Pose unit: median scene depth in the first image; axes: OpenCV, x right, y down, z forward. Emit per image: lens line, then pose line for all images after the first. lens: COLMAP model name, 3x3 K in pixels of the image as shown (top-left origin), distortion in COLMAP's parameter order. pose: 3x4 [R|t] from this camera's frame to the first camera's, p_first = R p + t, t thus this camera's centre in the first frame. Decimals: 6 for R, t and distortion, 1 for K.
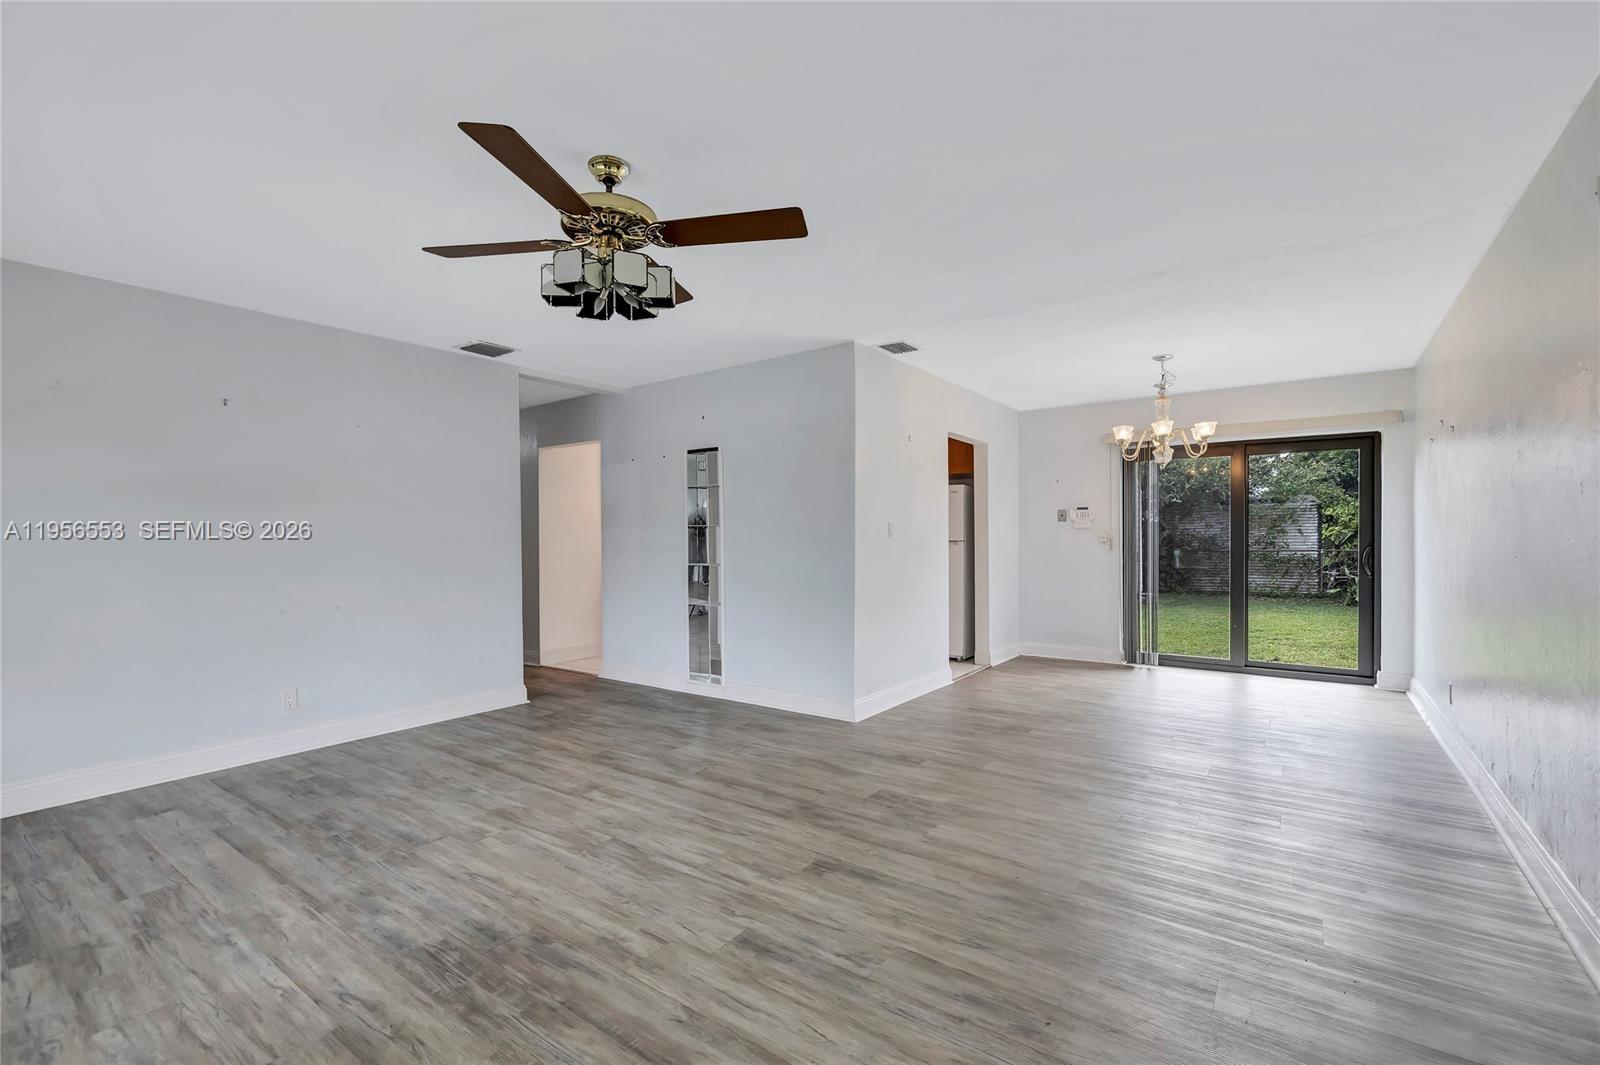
lens RADIAL K [[707.8, 0, 759.1], [0, 707.8, 541.2], [0, 0, 1]] dist [0.001901, -0.001309]
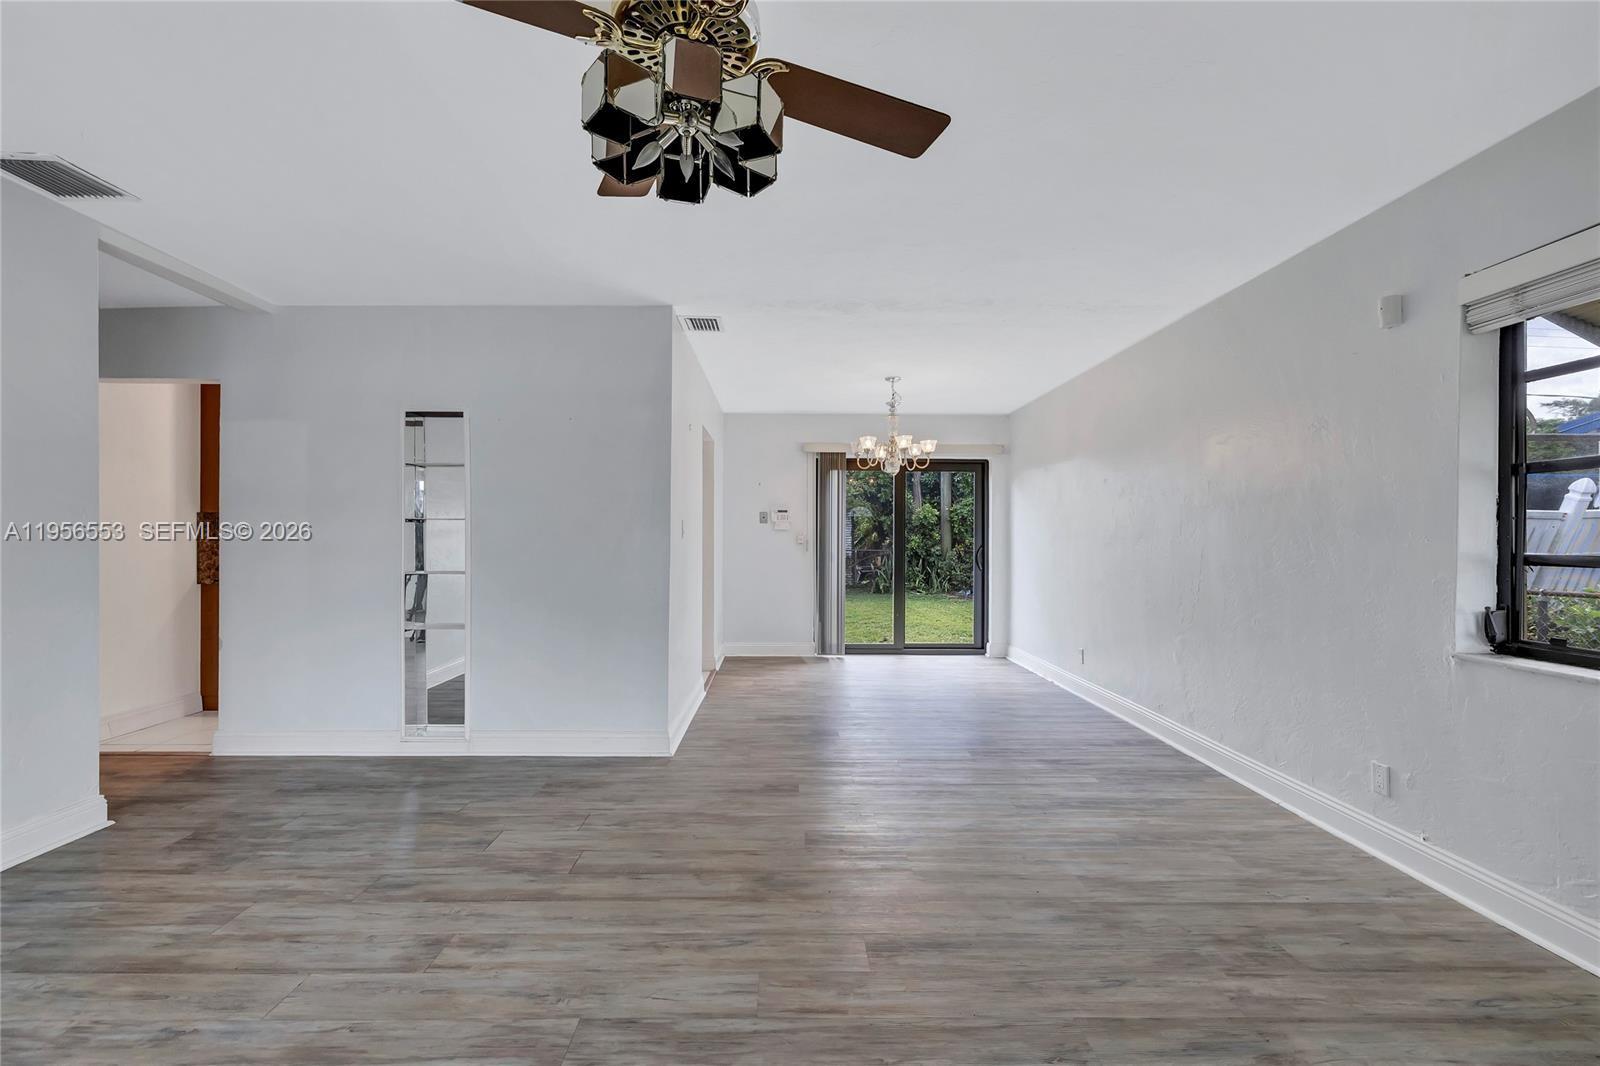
lens RADIAL K [[707.8, 0, 754.9], [0, 707.8, 535.9], [0, 0, 1]] dist [0.001901, -0.001309]
pose [[0.788645, 0.009822, 0.614770, -0.319641], [-0.005652, 0.999946, -0.008725, -0.000438], [-0.614823, 0.003407, 0.788658, 0.280488]]
